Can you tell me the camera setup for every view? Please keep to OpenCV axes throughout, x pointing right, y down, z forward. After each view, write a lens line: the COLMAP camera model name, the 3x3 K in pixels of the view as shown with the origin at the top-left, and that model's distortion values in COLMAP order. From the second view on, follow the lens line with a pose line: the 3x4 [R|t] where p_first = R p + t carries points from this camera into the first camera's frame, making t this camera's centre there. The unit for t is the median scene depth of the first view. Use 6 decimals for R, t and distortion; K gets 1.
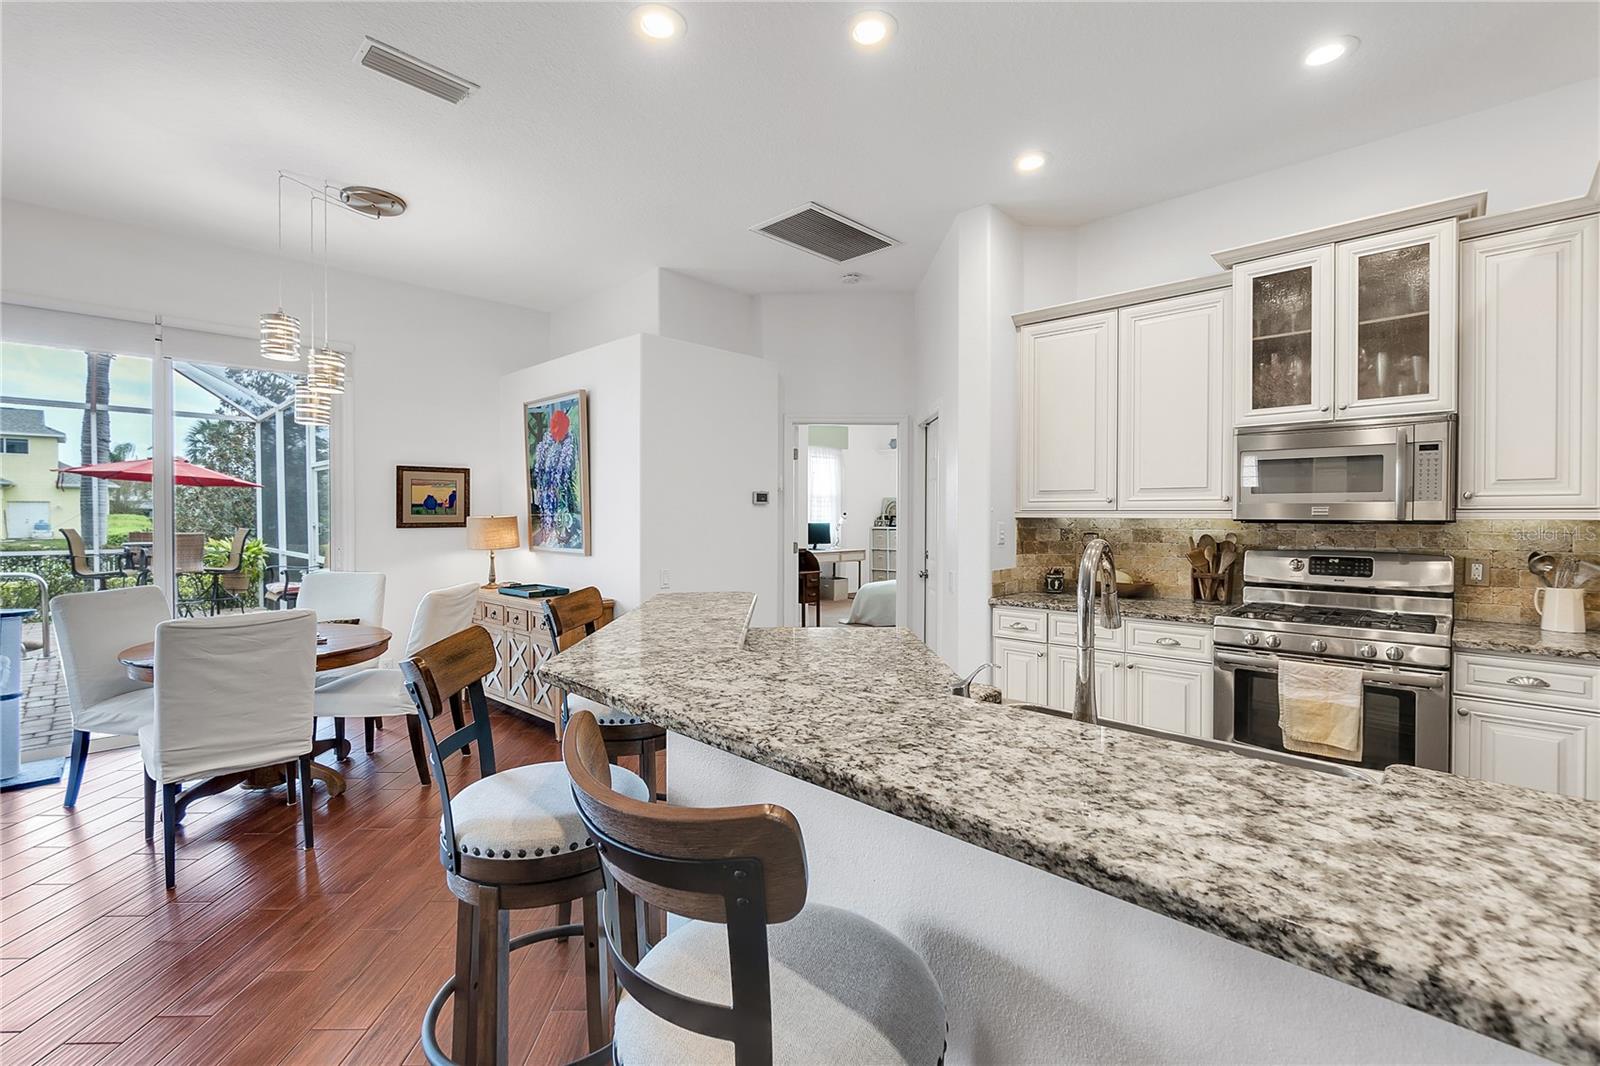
lens RADIAL K [[695.7, 0, 791.5], [0, 695.7, 526.9], [0, 0, 1]] dist [-0.003724, 0.000722]
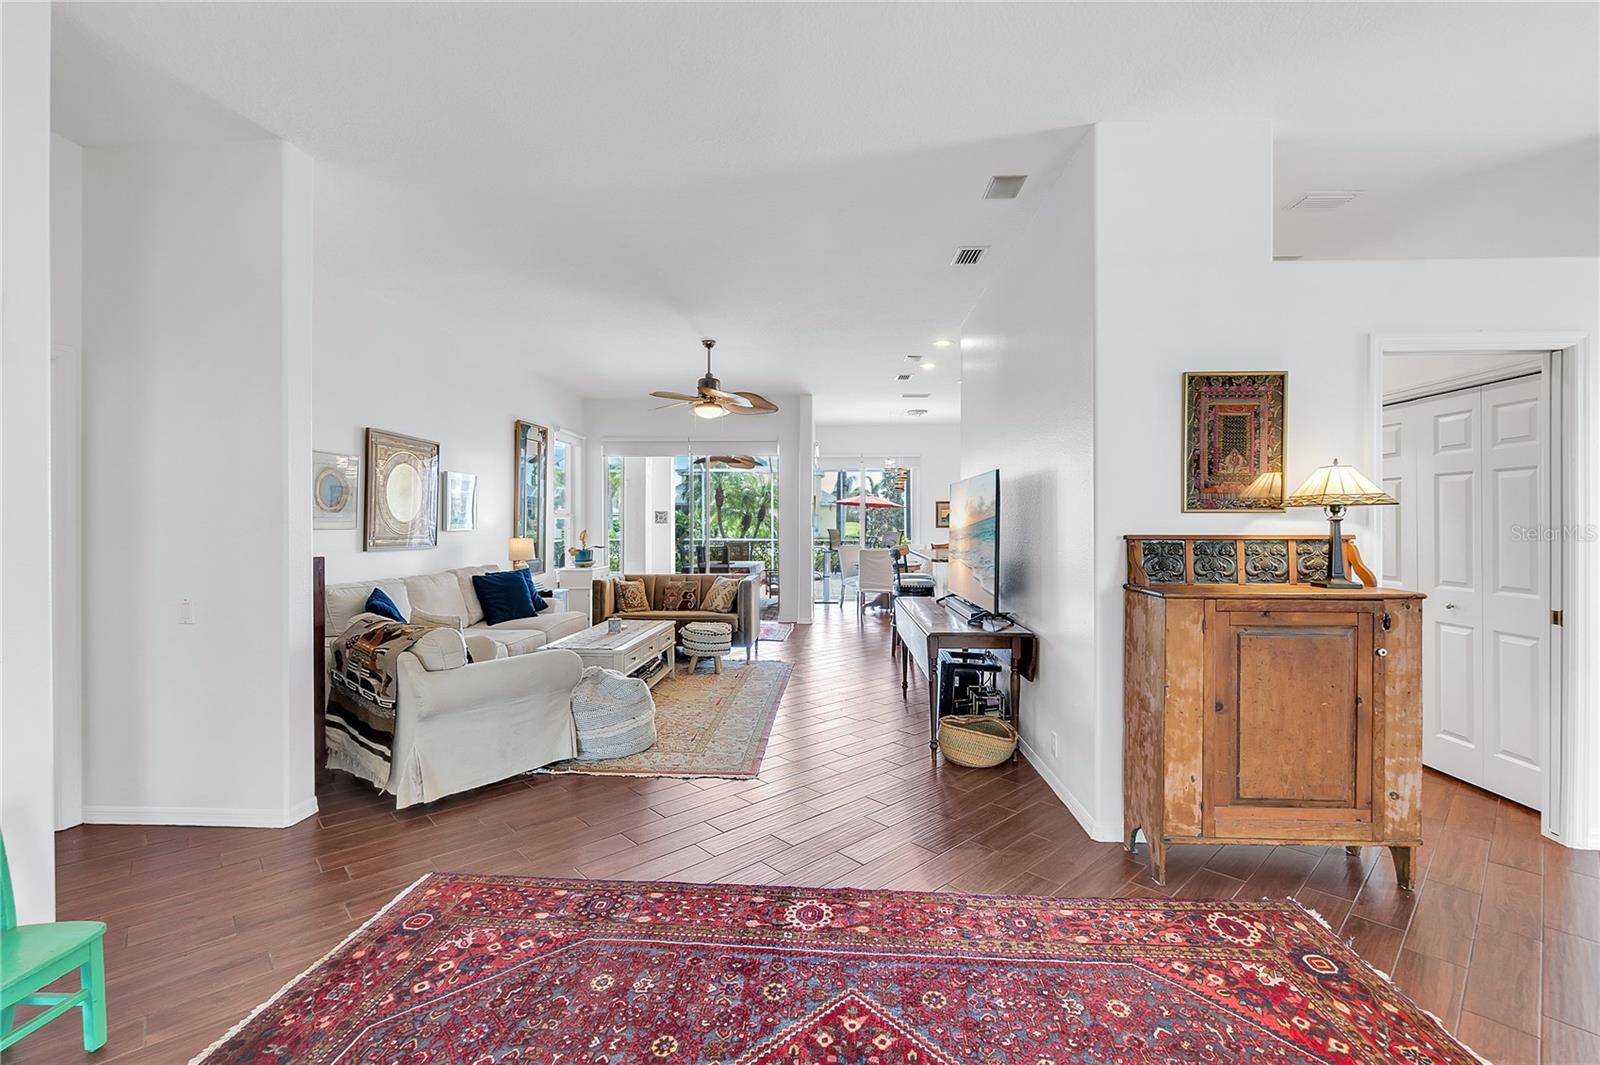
lens RADIAL K [[748.0, 0, 796.6], [0, 748.0, 525.8], [0, 0, 1]] dist [-0.001675, 0.000622]
pose [[0.675425, 0.005649, -0.737407, 1.521990], [-0.014567, 0.999878, -0.005683, 0.026079], [0.737285, 0.014580, 0.675425, -1.648276]]
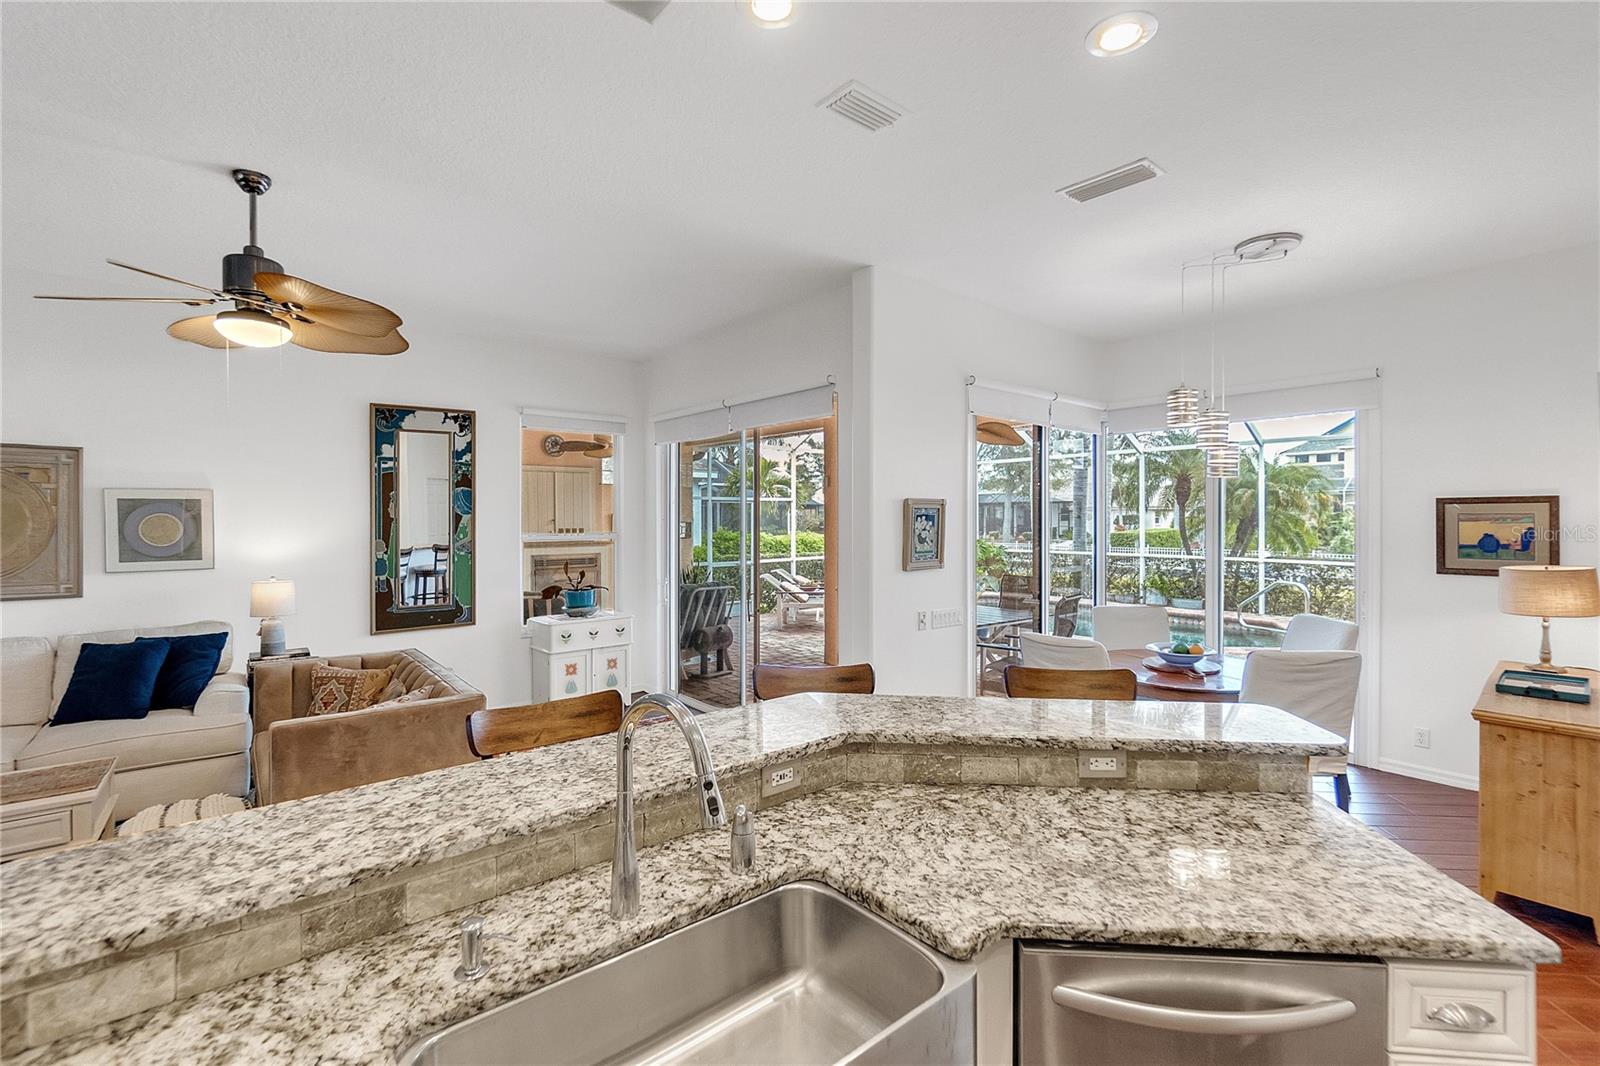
lens RADIAL K [[705.7, 0, 803.1], [0, 705.7, 528.3], [0, 0, 1]] dist [-0.007062, 0.002348]
pose [[-0.106028, 0.014212, -0.994262, 0.528449], [-0.013414, 0.999786, 0.015722, -0.084282], [0.994273, 0.015004, -0.105815, 0.512110]]
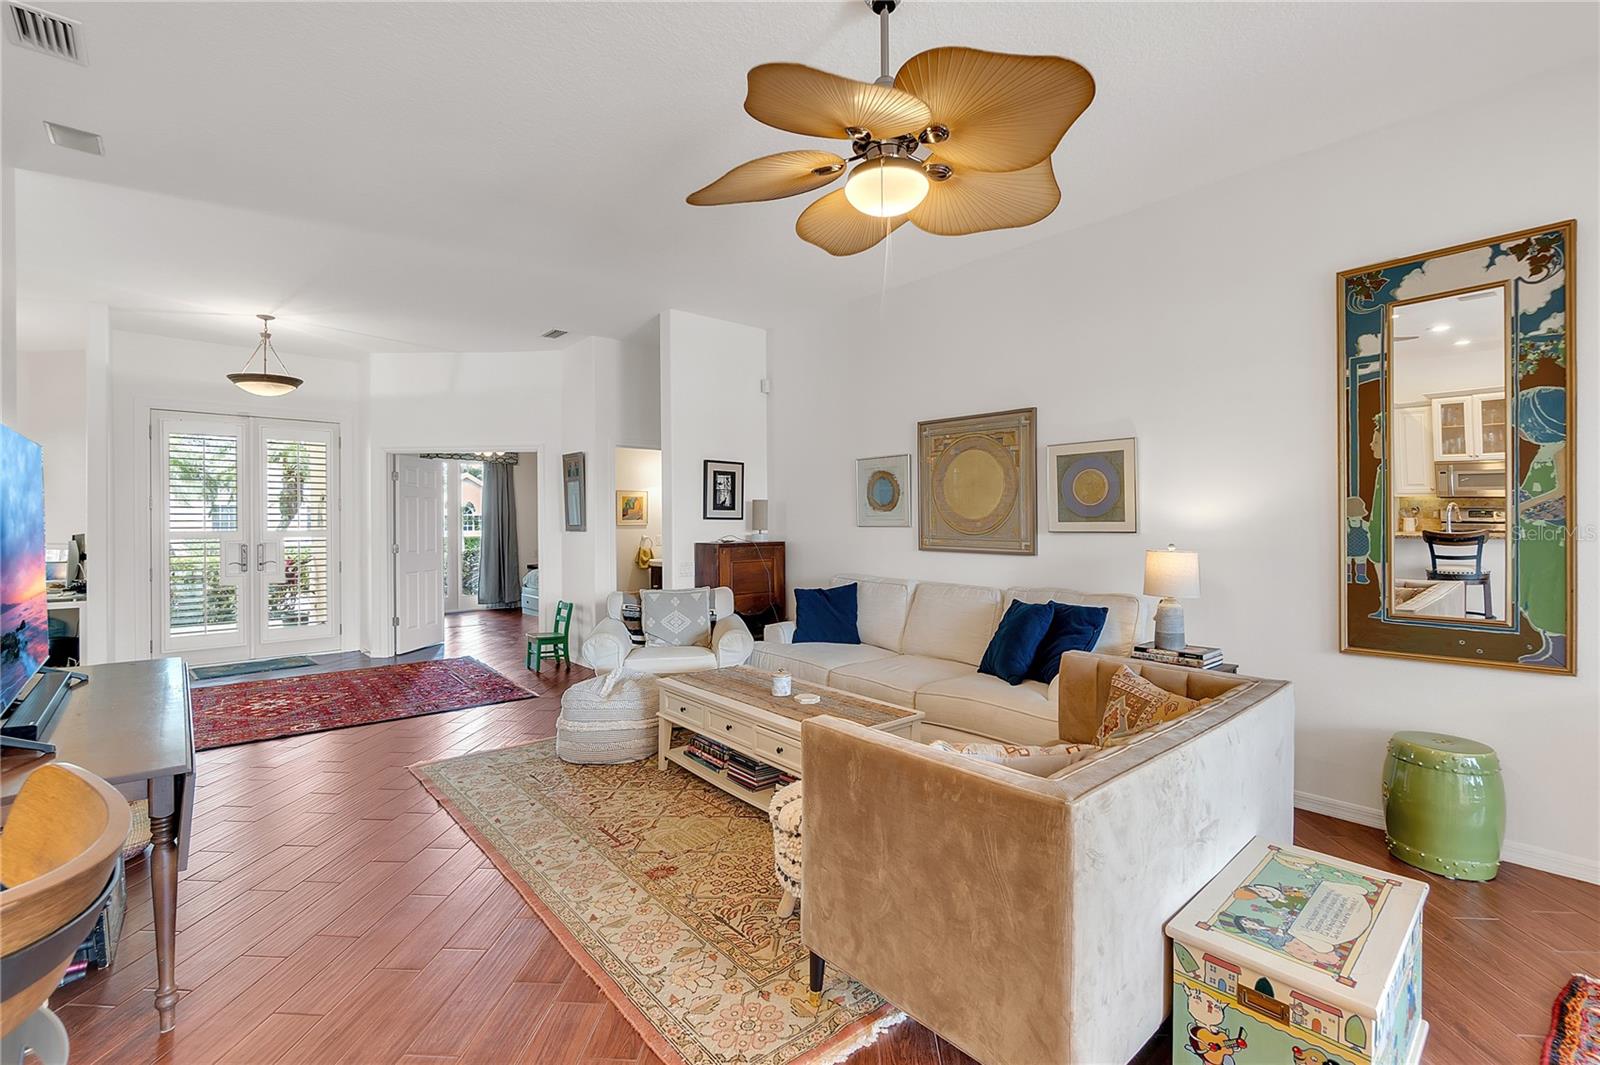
lens RADIAL K [[705.7, 0, 809.1], [0, 705.7, 527.4], [0, 0, 1]] dist [-0.007062, 0.002348]
pose [[-0.997547, 0.003411, 0.069917, -0.259566], [0.005038, 0.999720, 0.023119, -0.006494], [-0.069818, 0.023414, -0.997285, 0.400431]]
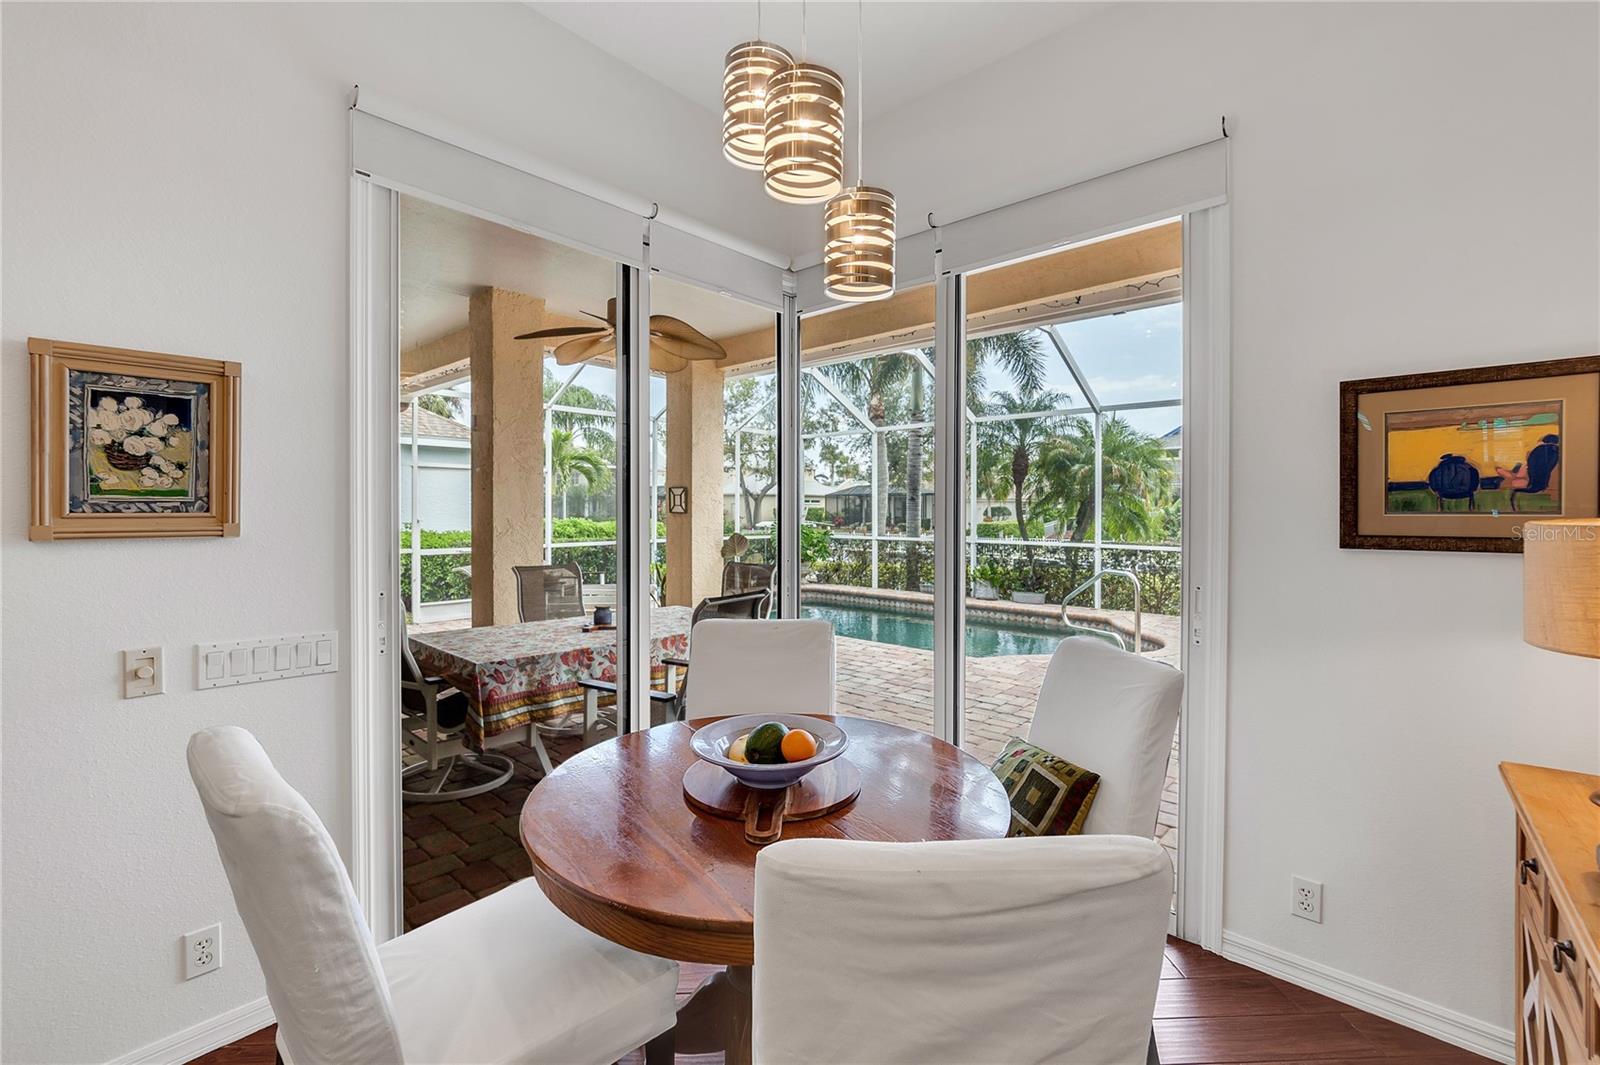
lens RADIAL K [[705.7, 0, 794.4], [0, 705.7, 519.6], [0, 0, 1]] dist [-0.007062, 0.002348]
pose [[0.036621, 0.013081, -0.999244, -0.295564], [-0.020343, 0.999717, 0.012342, -0.018393], [0.999122, 0.019876, 0.036877, 1.047377]]
